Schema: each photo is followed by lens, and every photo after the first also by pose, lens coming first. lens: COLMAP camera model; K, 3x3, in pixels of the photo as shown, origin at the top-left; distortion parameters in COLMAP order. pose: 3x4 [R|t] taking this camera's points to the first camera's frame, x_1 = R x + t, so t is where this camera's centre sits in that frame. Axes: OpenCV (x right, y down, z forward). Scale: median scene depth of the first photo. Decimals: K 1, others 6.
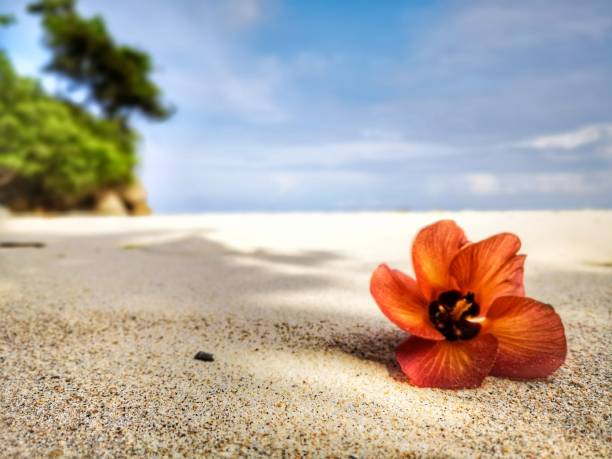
lens RADIAL K [[497.7, 0, 305.5], [0, 497.7, 213.5], [0, 0, 1]] dist [0.051467, -0.099024]
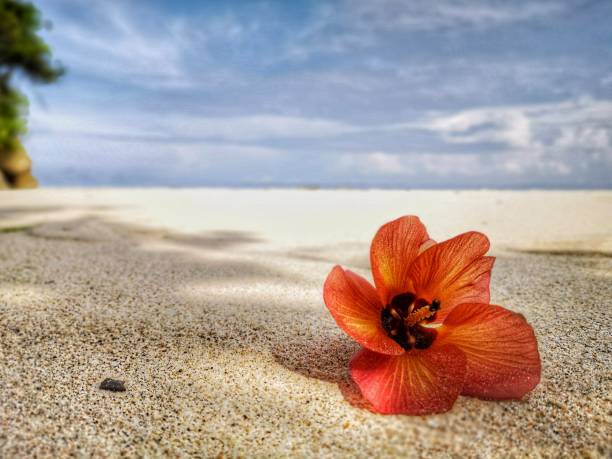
lens RADIAL K [[505.1, 0, 305.4], [0, 505.1, 222.2], [0, 0, 1]] dist [0.067042, -0.126284]
pose [[0.982941, 0.004126, 0.183877, -0.052011], [-0.016085, 0.997846, 0.063591, -0.027945], [-0.183219, -0.065464, 0.980890, 0.168682]]
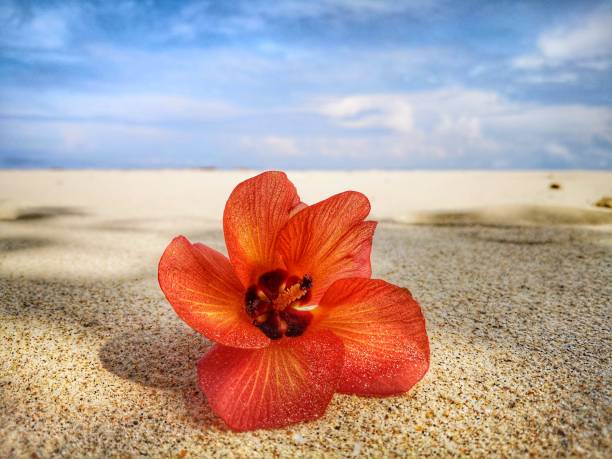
lens RADIAL K [[498.7, 0, 304.0], [0, 498.7, 206.9], [0, 0, 1]] dist [0.067632, -0.127403]
pose [[0.927277, -0.011361, 0.374204, 0.062494], [-0.014296, 0.997736, 0.065716, 0.013726], [-0.374104, -0.066287, 0.925015, 0.335004]]
